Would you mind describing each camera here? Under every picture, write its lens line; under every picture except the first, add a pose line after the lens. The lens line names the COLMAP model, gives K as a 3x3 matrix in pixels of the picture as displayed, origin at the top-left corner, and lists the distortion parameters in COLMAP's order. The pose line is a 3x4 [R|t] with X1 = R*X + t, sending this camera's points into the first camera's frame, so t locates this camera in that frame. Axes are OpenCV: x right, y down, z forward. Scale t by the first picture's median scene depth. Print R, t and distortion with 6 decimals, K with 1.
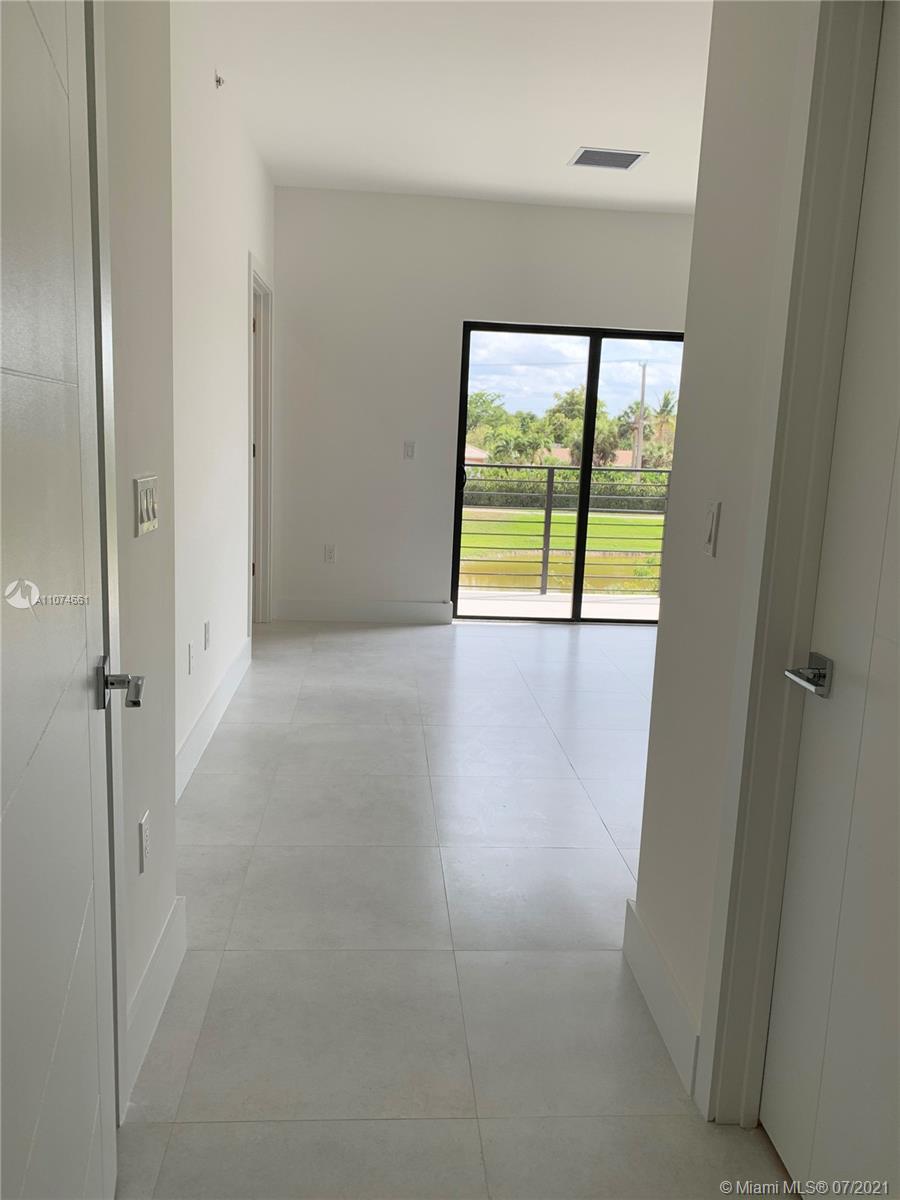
lens RADIAL K [[915.9, 0, 424.2], [0, 915.9, 599.1], [0, 0, 1]] dist [0.040667, -0.069958]
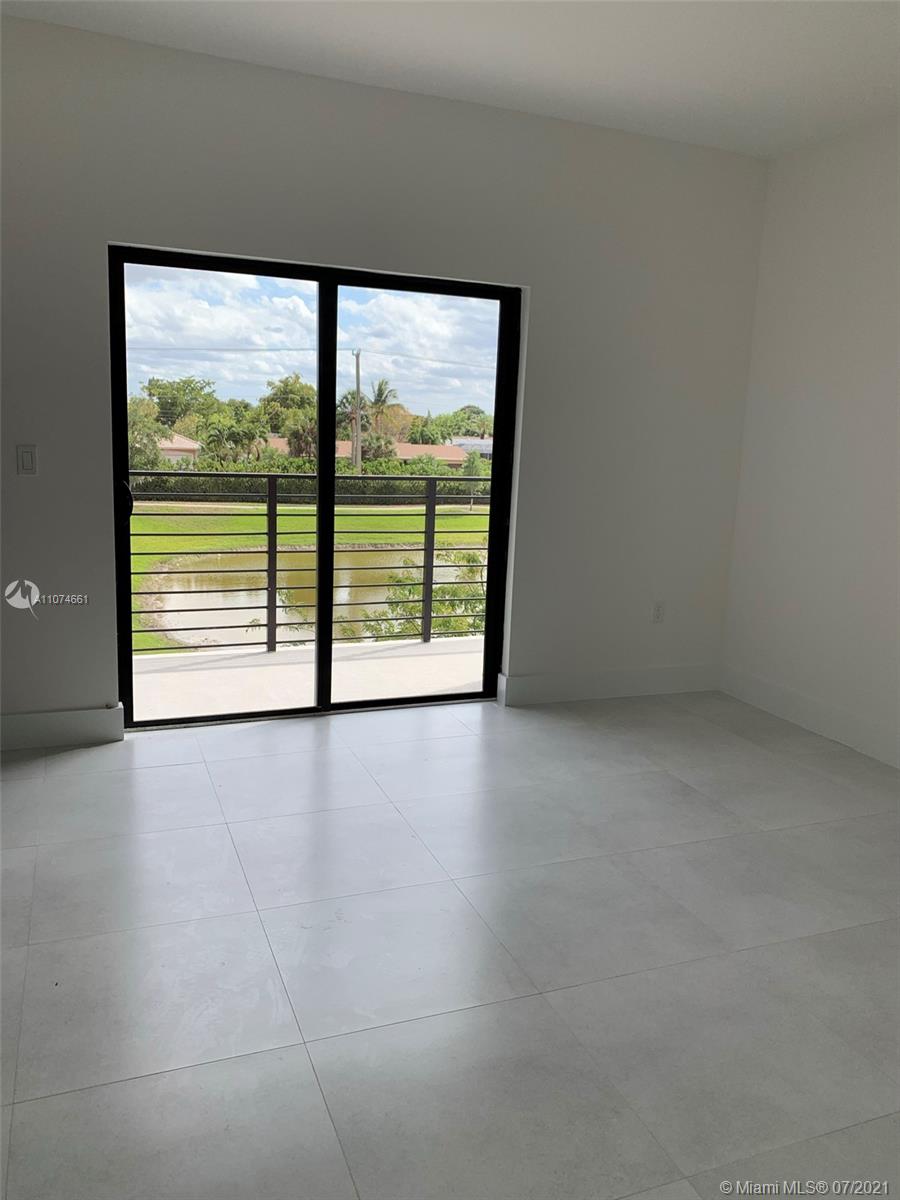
lens RADIAL K [[915.9, 0, 457.6], [0, 915.9, 599.7], [0, 0, 1]] dist [0.040667, -0.069958]
pose [[0.943914, -0.060172, 0.324663, 0.004069], [0.056331, 0.998186, 0.021226, -0.005890], [-0.325351, -0.001747, 0.945592, 0.029914]]
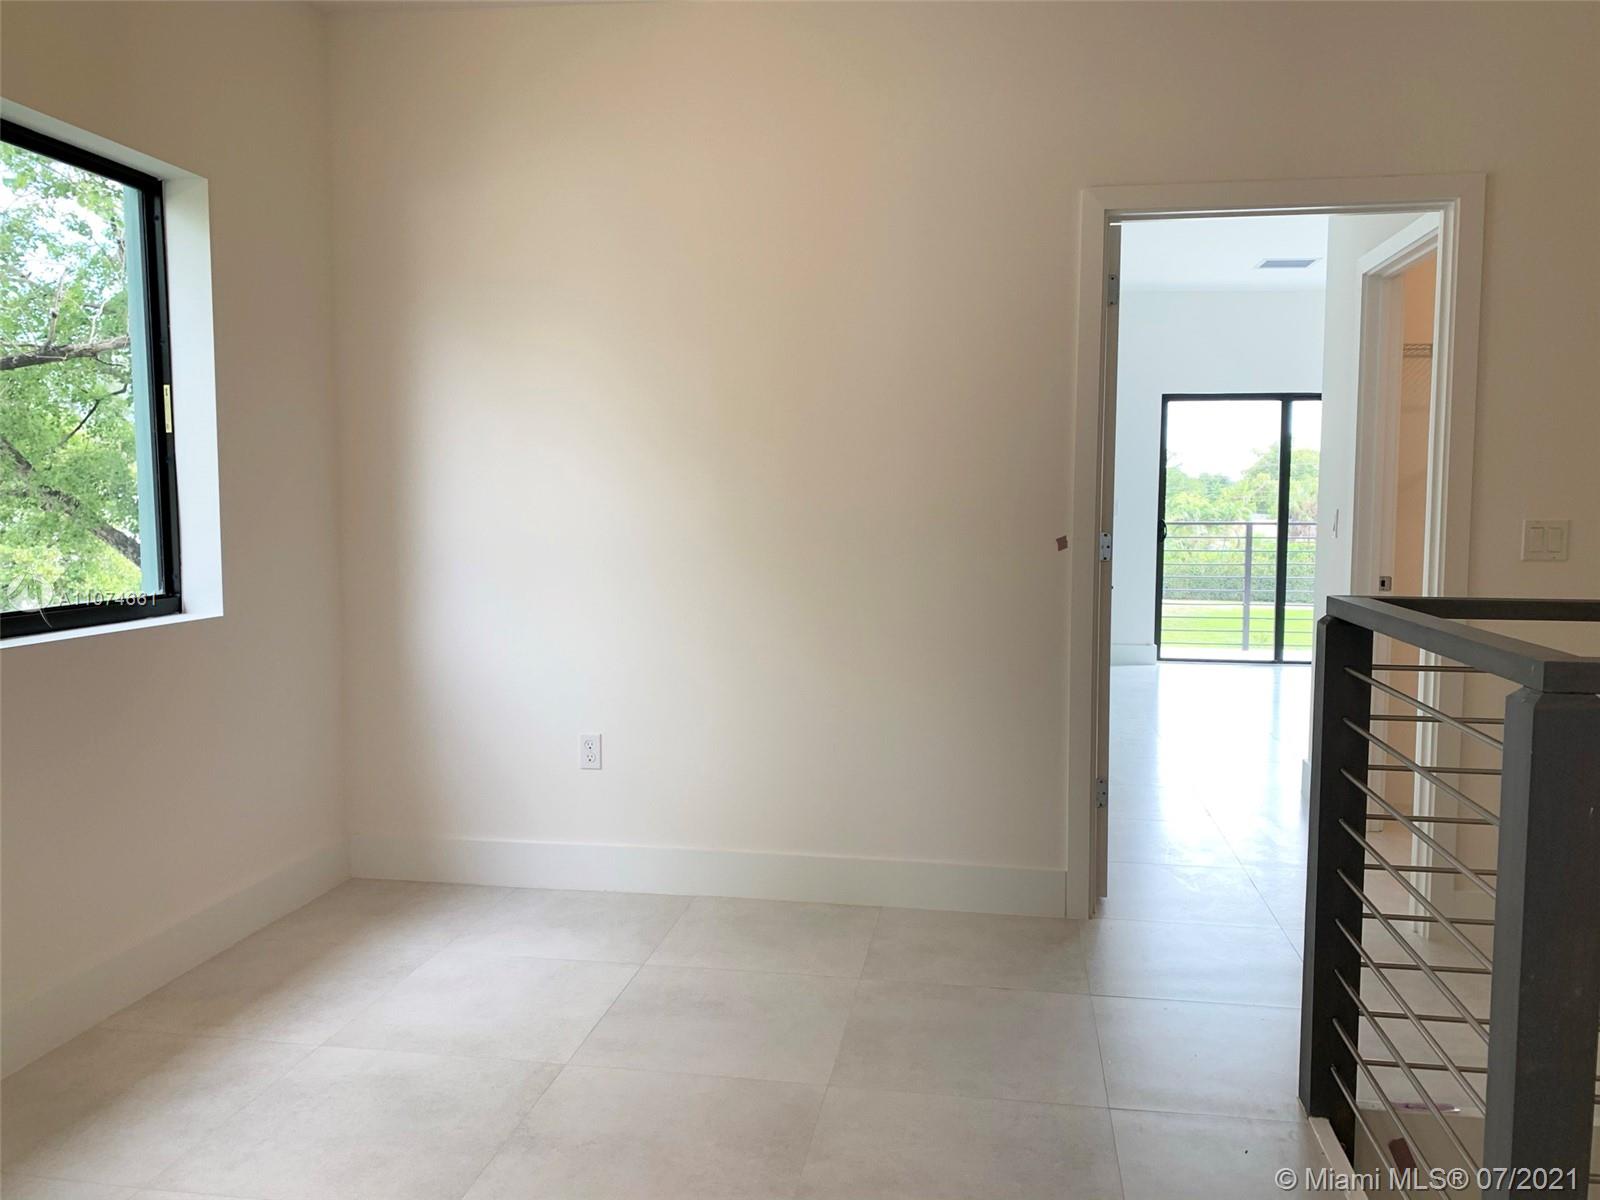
lens RADIAL K [[1221.1, 0, 799.2], [0, 1221.1, 603.3], [0, 0, 1]] dist [0.040667, -0.069958]
pose [[0.975889, -0.018454, -0.217485, -0.005744], [-0.004440, 0.994535, -0.104309, 0.009460], [0.218222, 0.102760, 0.970474, -0.044566]]
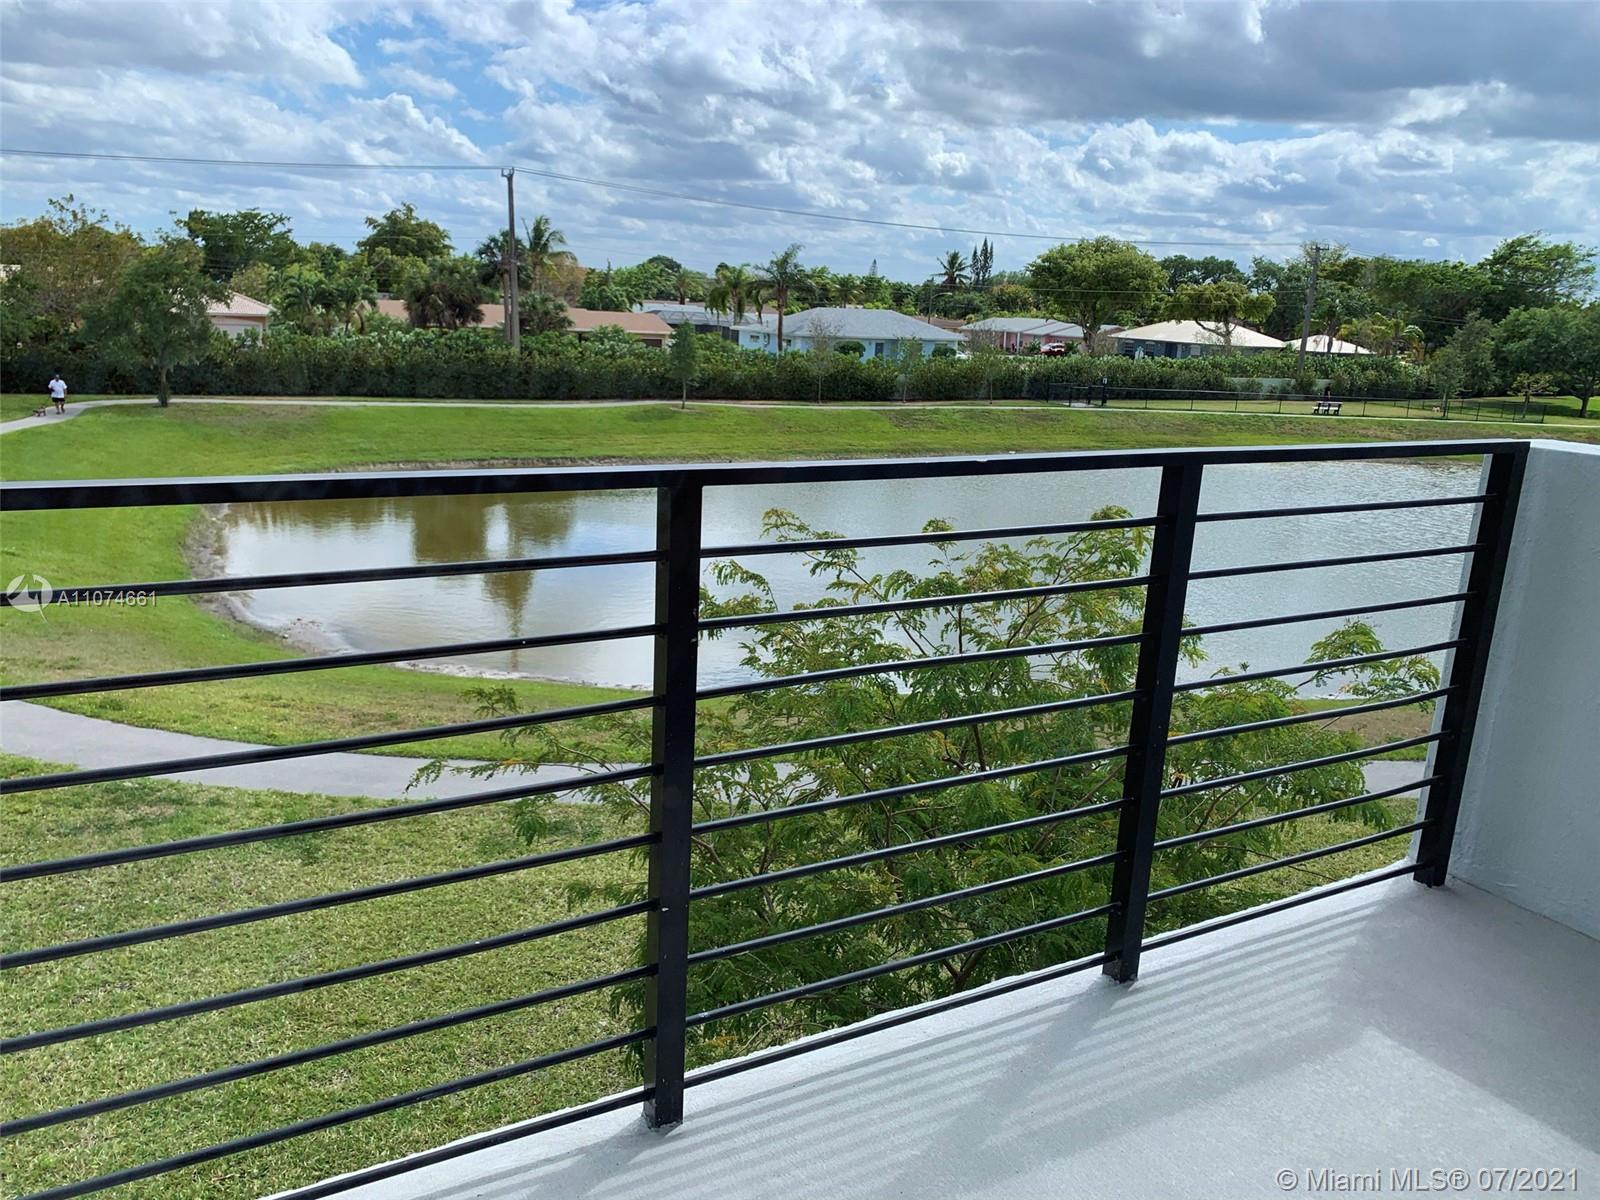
lens RADIAL K [[1221.1, 0, 792.7], [0, 1221.1, 597.7], [0, 0, 1]] dist [0.040667, -0.069958]
pose [[0.896252, -0.102194, 0.431612, 0.006472], [0.069390, 0.993419, 0.091124, -0.016062], [-0.438084, -0.051720, 0.897445, 0.091109]]
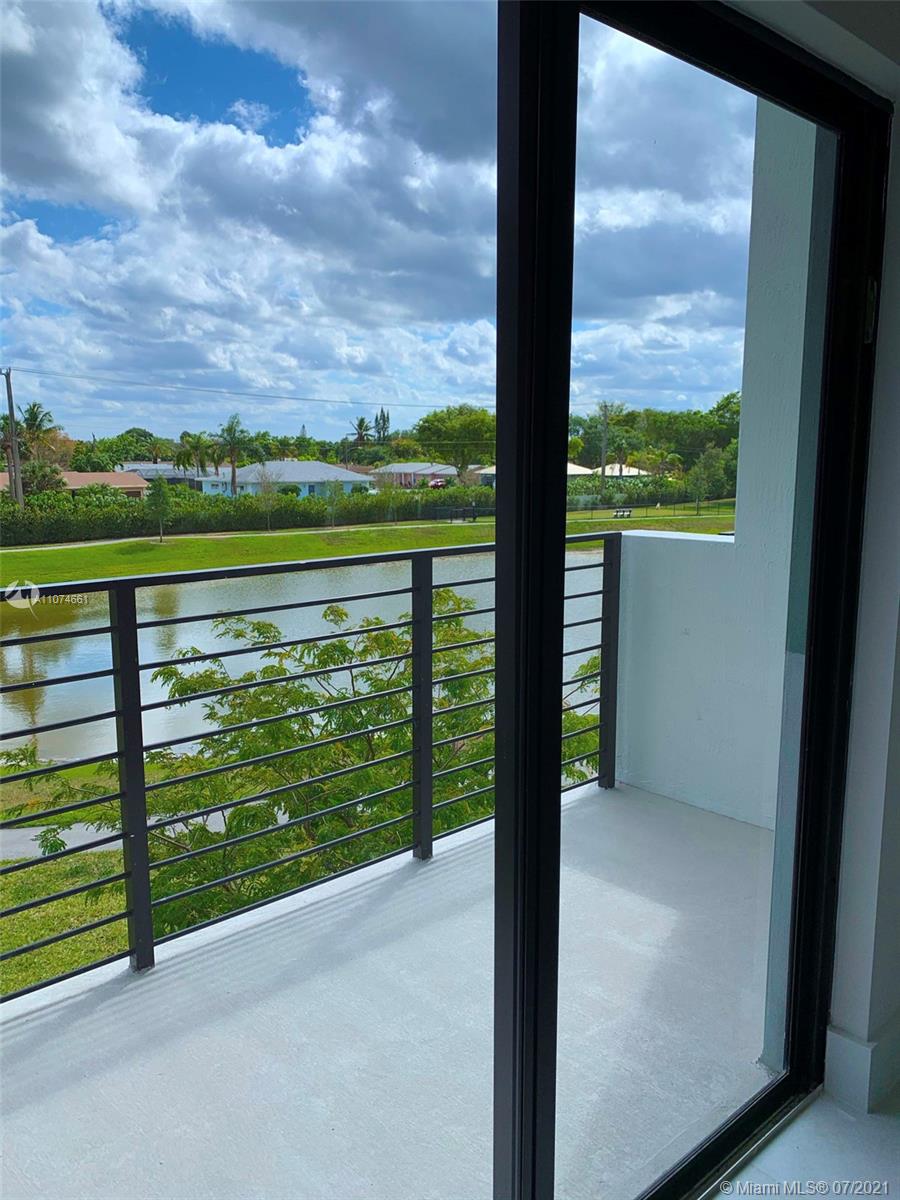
lens RADIAL K [[915.9, 0, 449.2], [0, 915.9, 596.5], [0, 0, 1]] dist [0.040667, -0.069958]
pose [[0.778193, -0.134336, 0.613489, 0.003621], [0.145504, 0.988841, 0.031959, -0.015111], [-0.610937, 0.064395, 0.789056, 0.078880]]
